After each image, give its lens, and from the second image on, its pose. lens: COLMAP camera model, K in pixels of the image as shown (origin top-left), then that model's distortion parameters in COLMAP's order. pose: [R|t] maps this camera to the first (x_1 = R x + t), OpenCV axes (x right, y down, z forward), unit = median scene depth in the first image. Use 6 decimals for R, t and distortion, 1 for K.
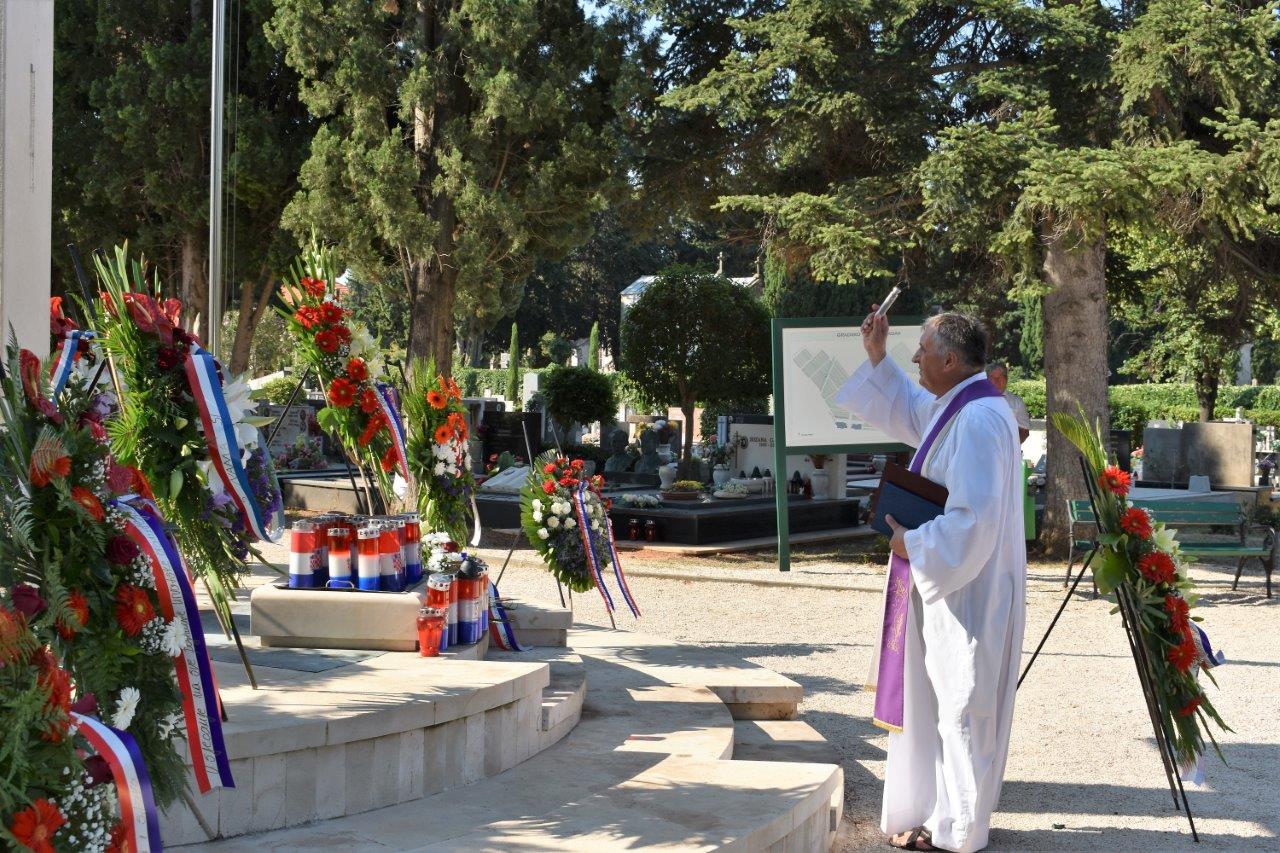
lens RADIAL K [[1752.4, 0, 686.1], [0, 1752.4, 429.9], [0, 0, 1]] dist [0.018786, 0.067822]
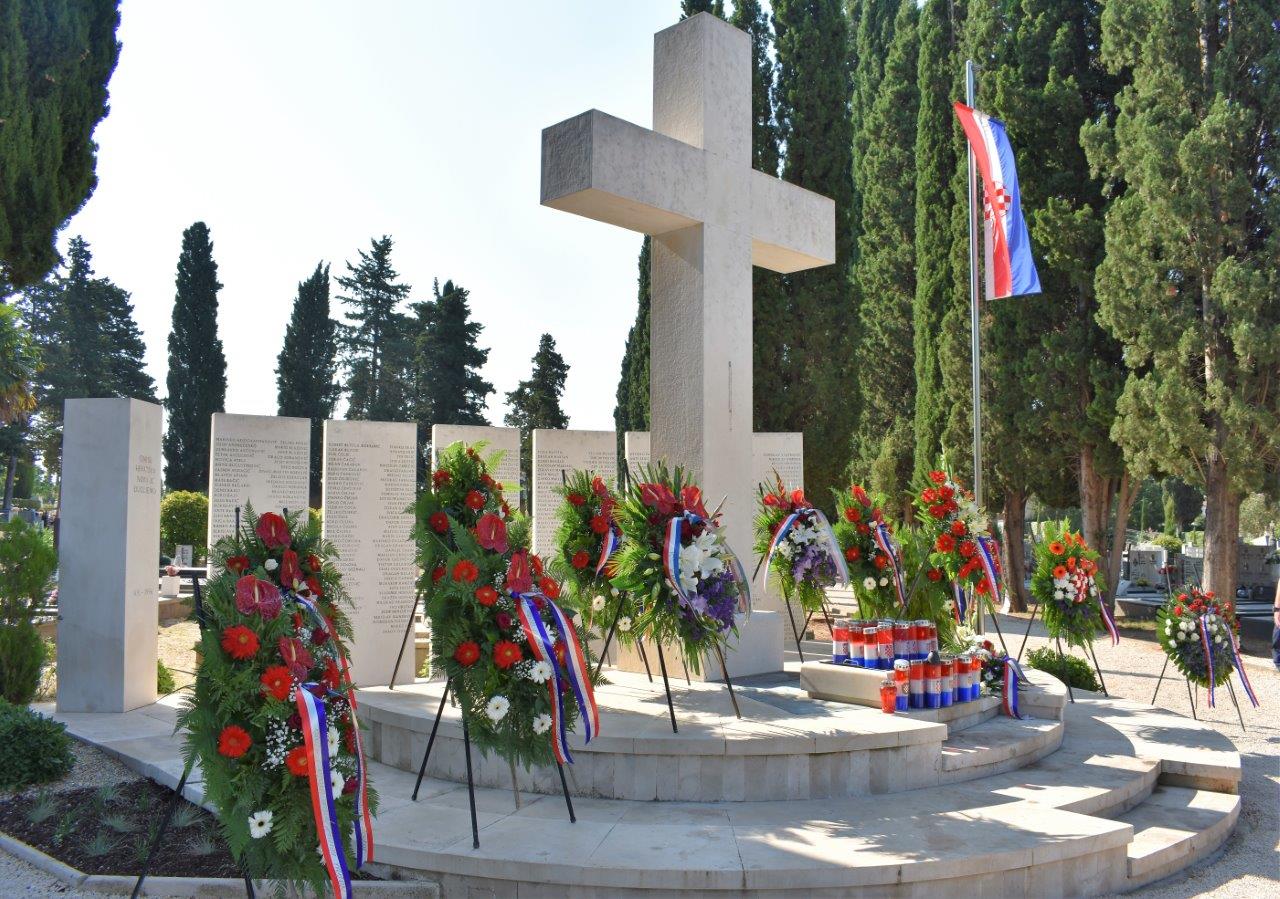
lens RADIAL K [[1050.1, 0, 639.9], [0, 1050.1, 476.9], [0, 0, 1]] dist [-0.005849, -0.084085]
pose [[0.741339, -0.049628, -0.669293, 0.147568], [-0.011308, 0.996197, -0.086392, 0.002324], [0.671035, 0.071614, 0.737959, 0.074359]]
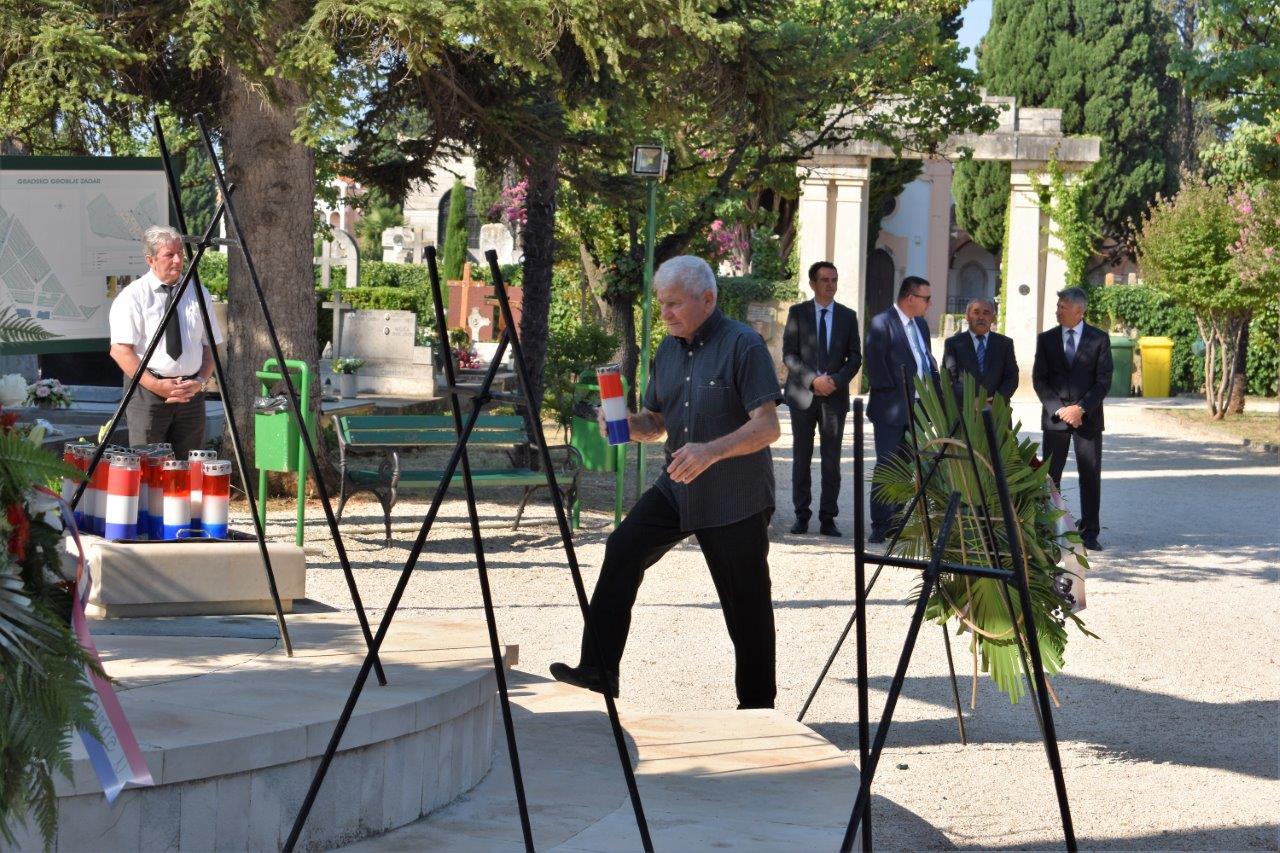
lens RADIAL K [[2878.4, 0, 643.9], [0, 2878.4, 430.4], [0, 0, 1]] dist [0.038836, 0.248039]
pose [[0.842343, -0.020298, 0.538560, -0.345792], [-0.003534, 0.999061, 0.043181, -0.007145], [-0.538930, -0.038276, 0.841480, -0.091898]]
